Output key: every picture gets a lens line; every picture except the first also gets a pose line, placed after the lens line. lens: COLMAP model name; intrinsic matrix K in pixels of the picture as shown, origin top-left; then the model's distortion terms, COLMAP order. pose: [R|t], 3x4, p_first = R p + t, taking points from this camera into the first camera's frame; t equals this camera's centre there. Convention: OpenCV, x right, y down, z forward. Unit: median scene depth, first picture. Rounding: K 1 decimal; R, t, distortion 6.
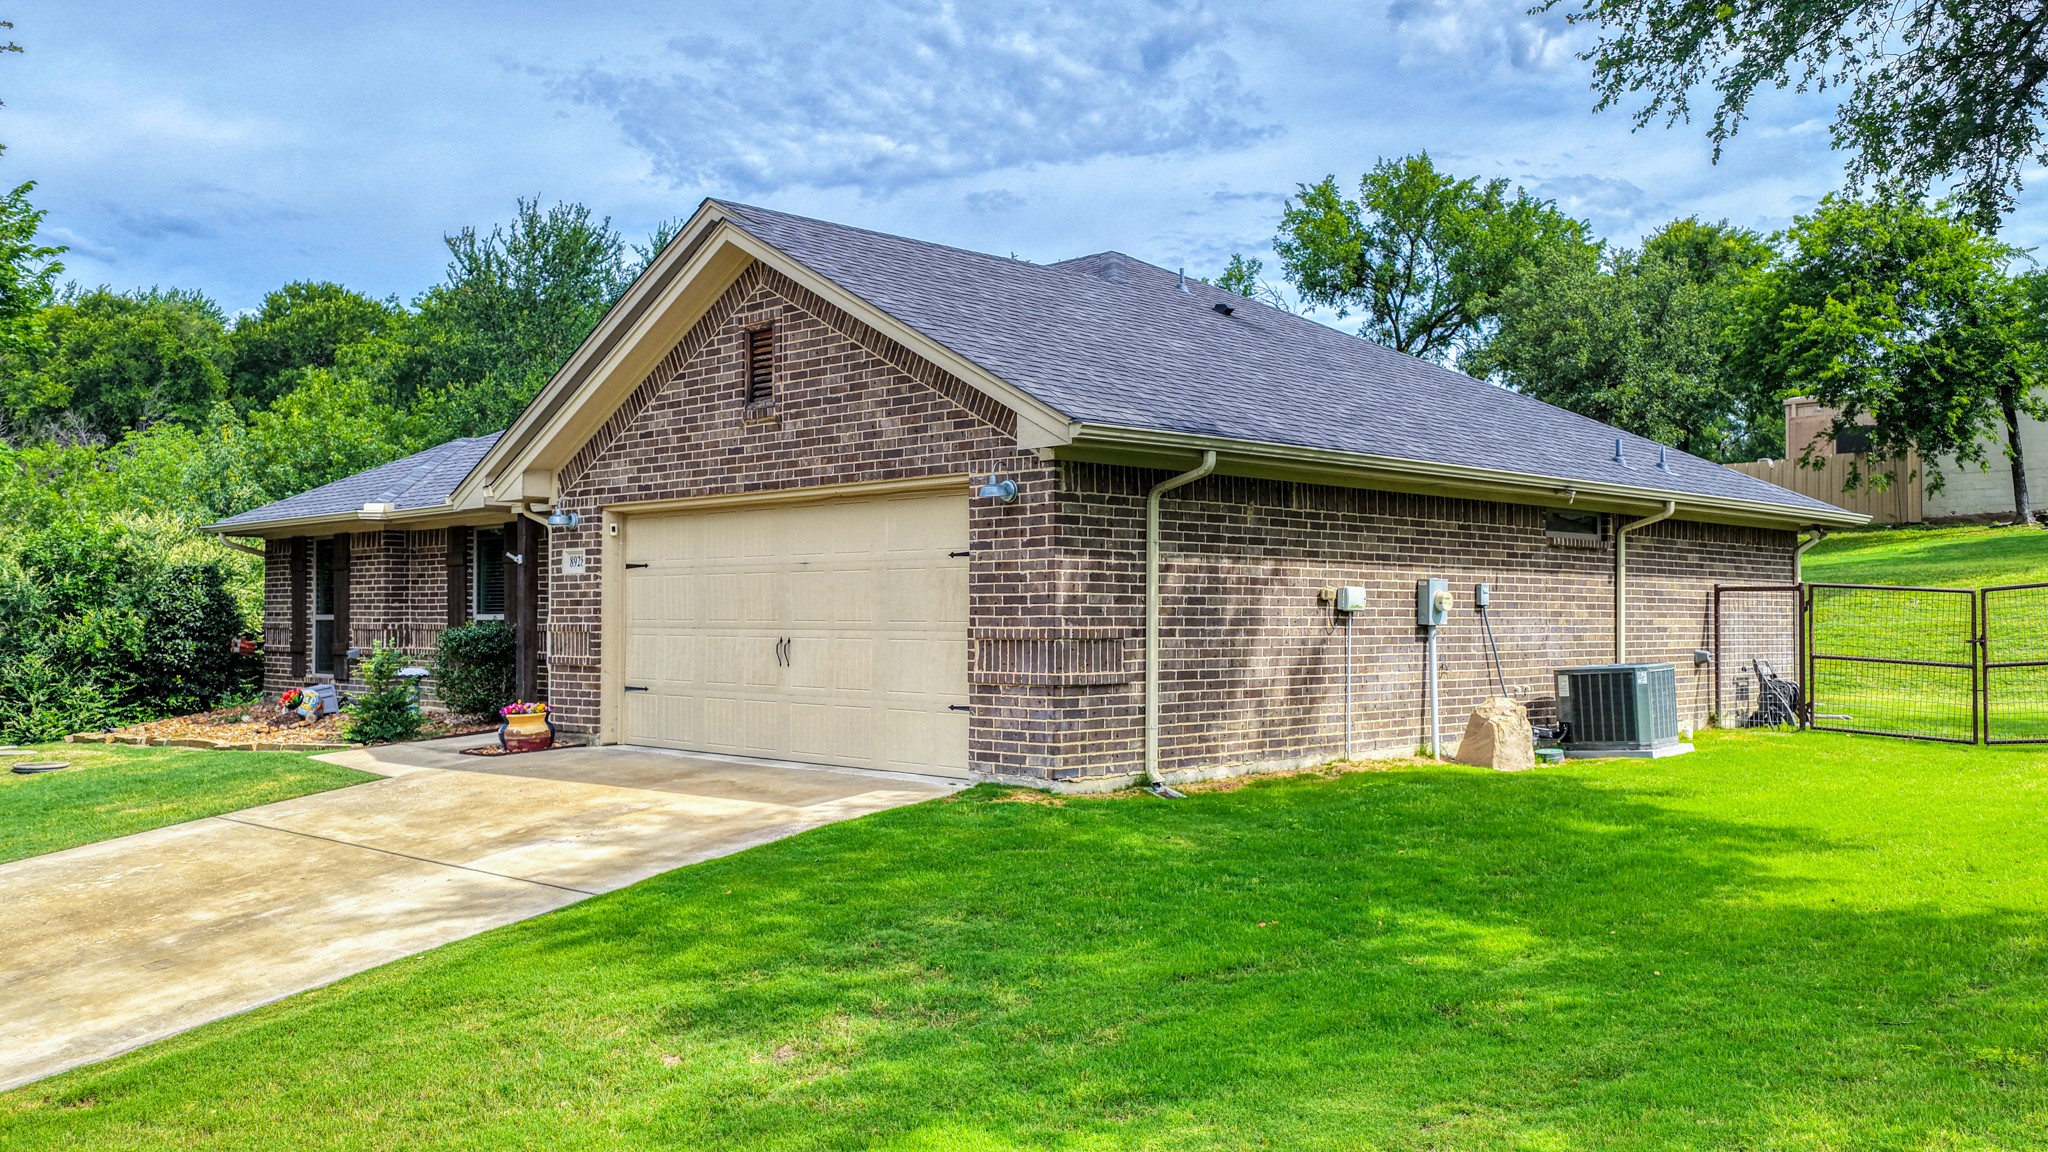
lens RADIAL K [[1701.9, 0, 1025.1], [0, 1701.9, 587.7], [0, 0, 1]] dist [-0.005786, 0.016407]
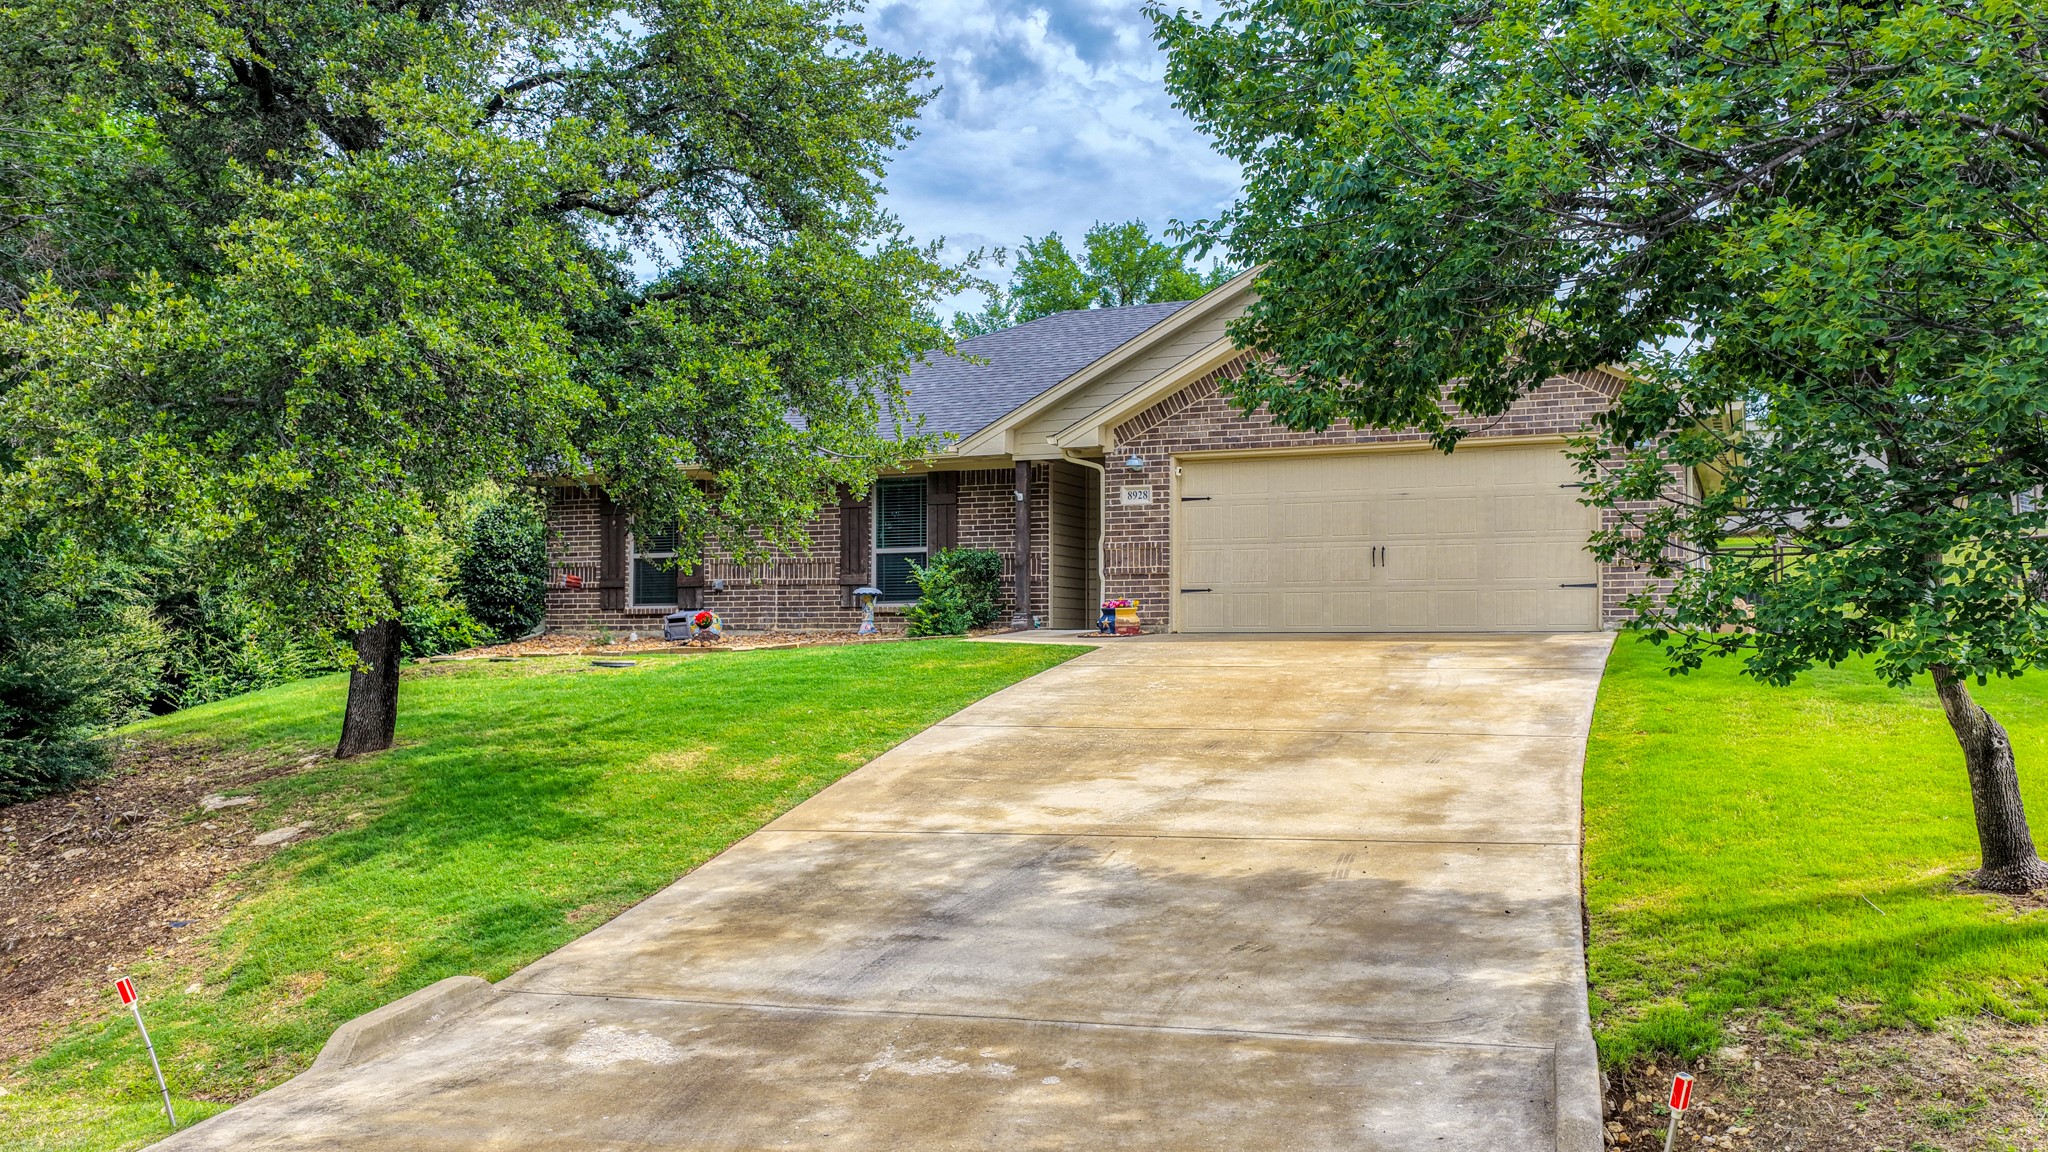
lens RADIAL K [[1701.9, 0, 1025.1], [0, 1701.9, 587.7], [0, 0, 1]] dist [-0.005786, 0.016407]
pose [[0.927665, 0.017003, 0.373026, -0.948940], [-0.008076, 0.999643, -0.025479, 0.102788], [-0.373326, 0.020623, 0.927471, -0.212443]]
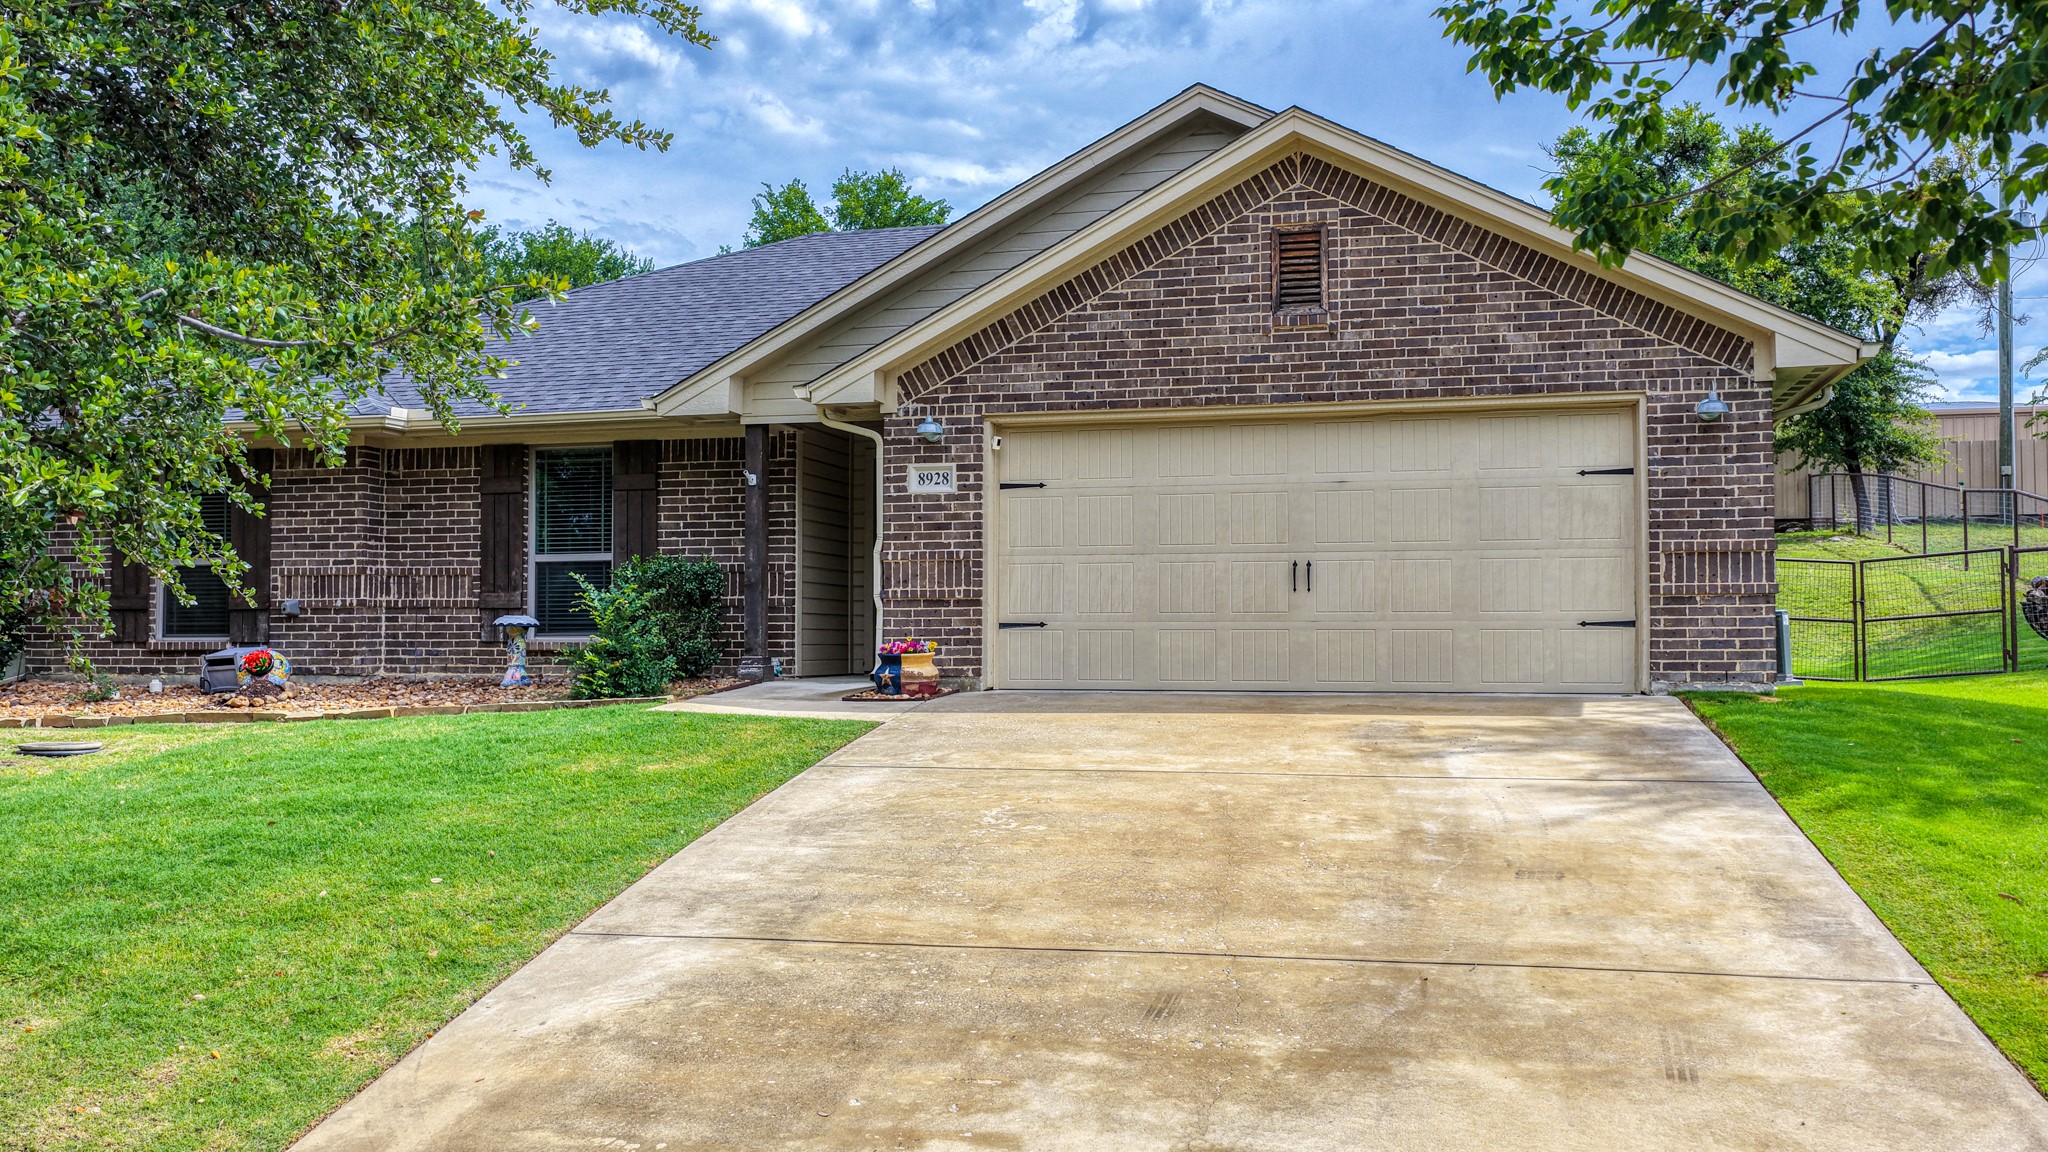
lens RADIAL K [[1701.9, 0, 1025.1], [0, 1701.9, 587.7], [0, 0, 1]] dist [-0.005786, 0.016407]
pose [[0.859839, 0.019133, 0.510207, -0.753281], [-0.008886, 0.999707, -0.022515, 0.066707], [-0.510488, 0.014826, 0.859757, 0.269557]]
